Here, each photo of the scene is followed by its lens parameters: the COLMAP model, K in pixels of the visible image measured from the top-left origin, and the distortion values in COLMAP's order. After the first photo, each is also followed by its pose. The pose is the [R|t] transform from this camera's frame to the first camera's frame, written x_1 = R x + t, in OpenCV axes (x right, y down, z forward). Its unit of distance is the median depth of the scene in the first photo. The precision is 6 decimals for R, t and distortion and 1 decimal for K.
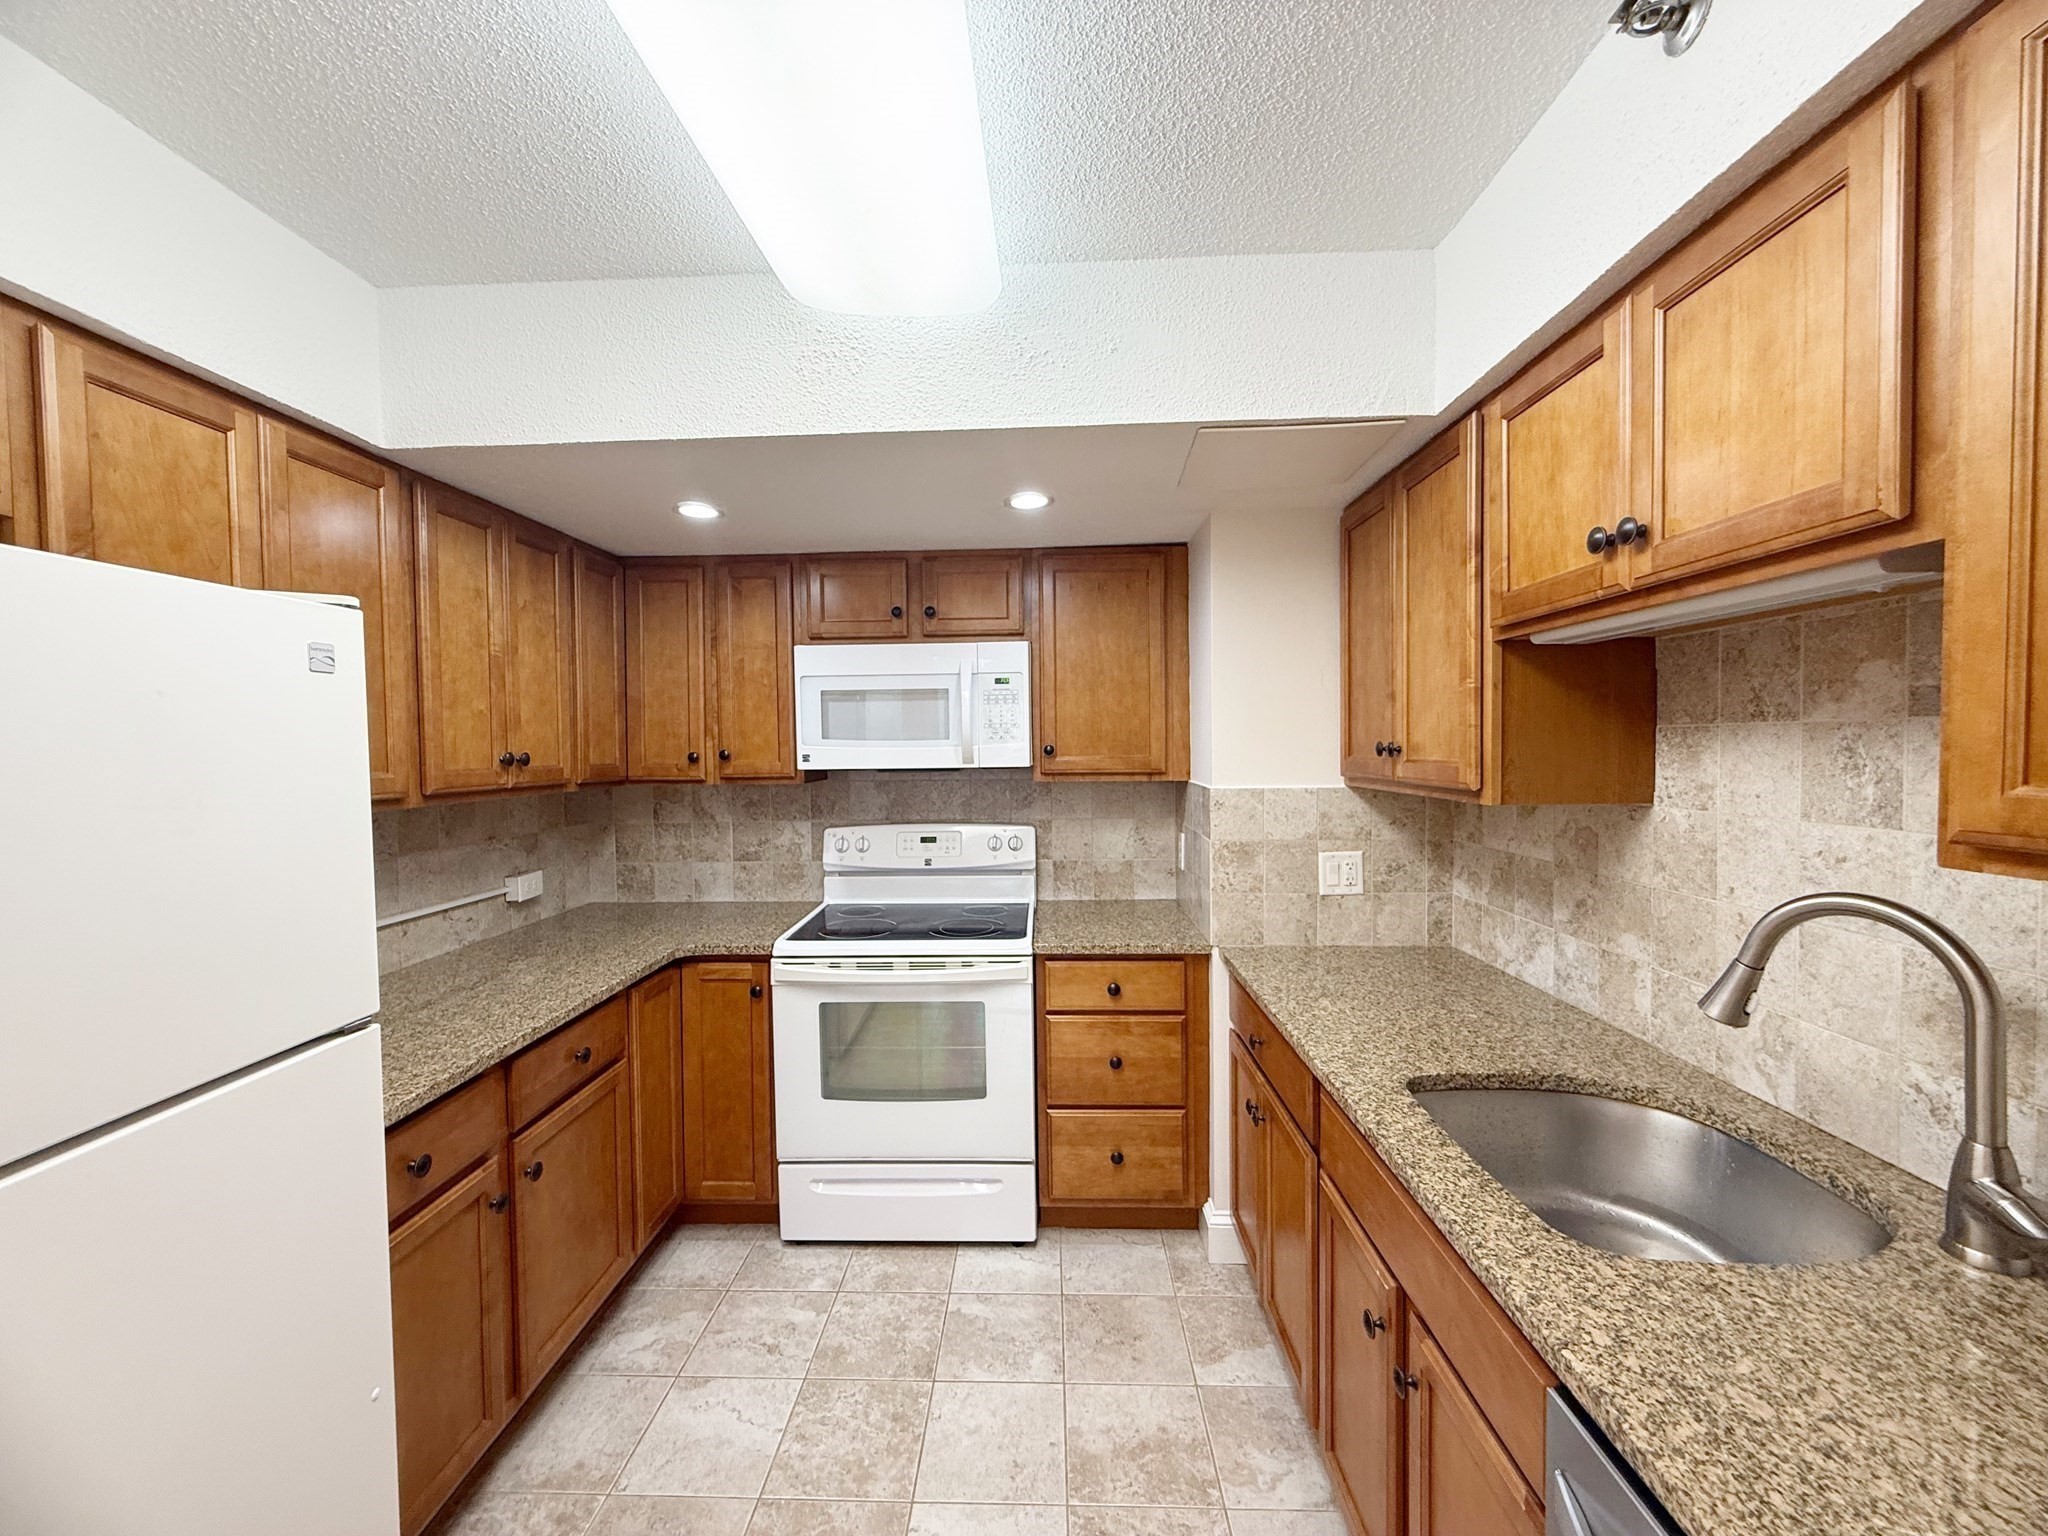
lens RADIAL K [[805.2, 0, 1024.0], [0, 805.2, 768.0], [0, 0, 1]] dist [-0.001452, 0.000496]
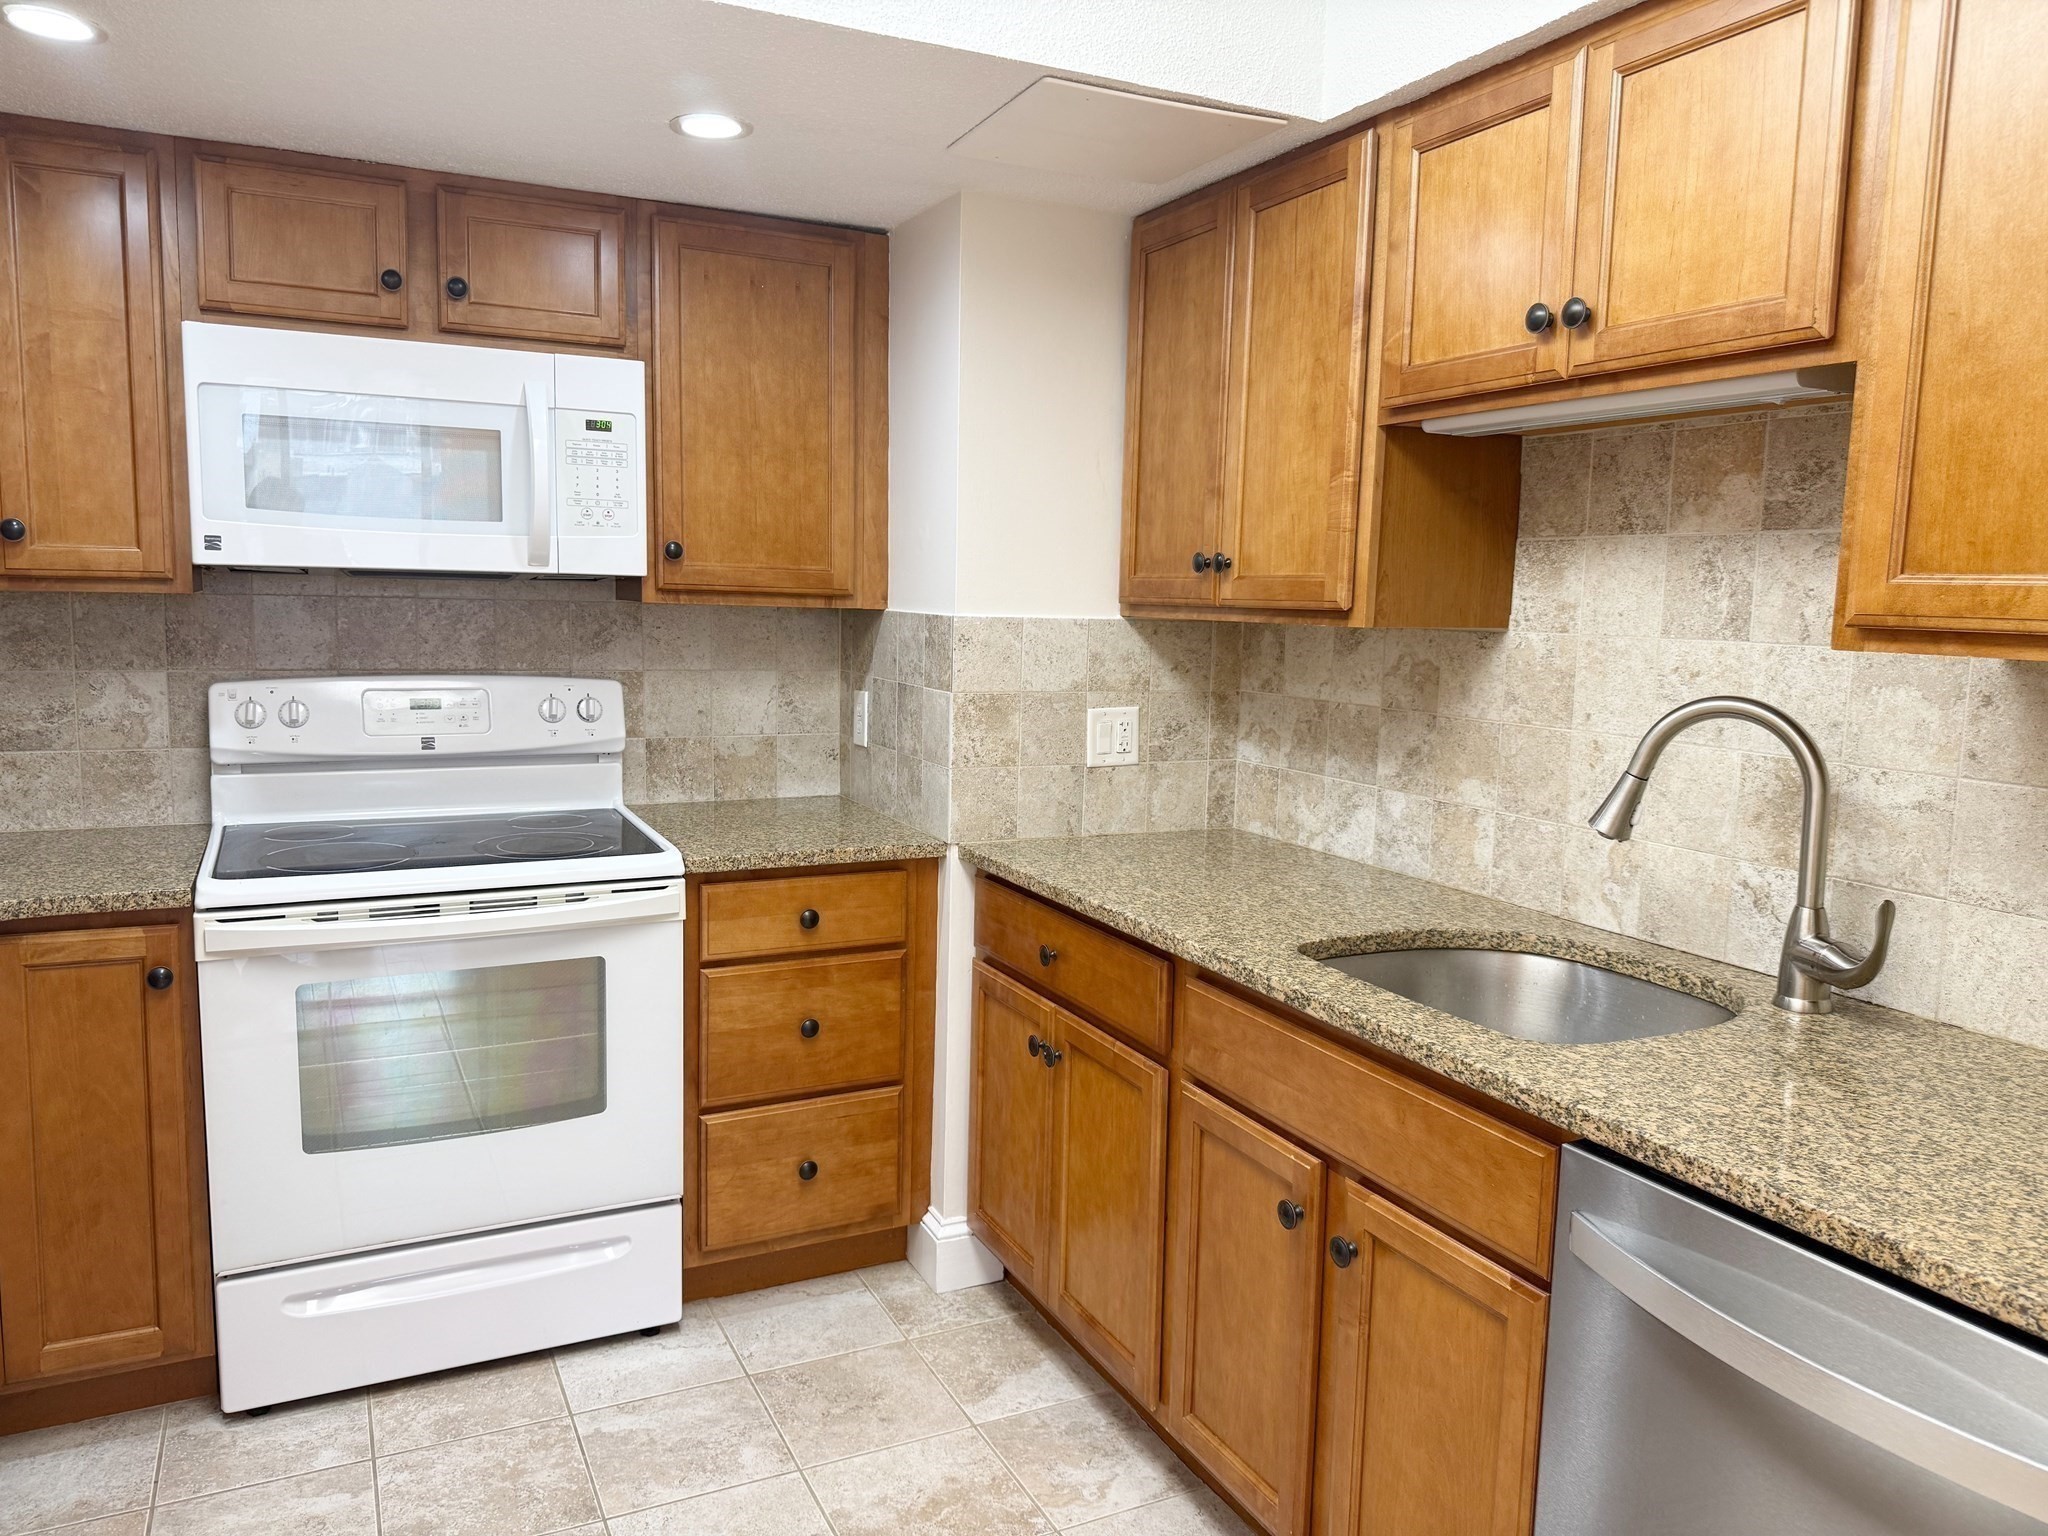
lens RADIAL K [[1423.4, 0, 1010.5], [0, 1423.4, 762.2], [0, 0, 1]] dist [0.086587, -0.134311]
pose [[0.882028, -0.022666, 0.470652, -0.376629], [-0.021157, 0.995930, 0.087613, 0.054135], [-0.470722, -0.087235, 0.877958, -0.118978]]
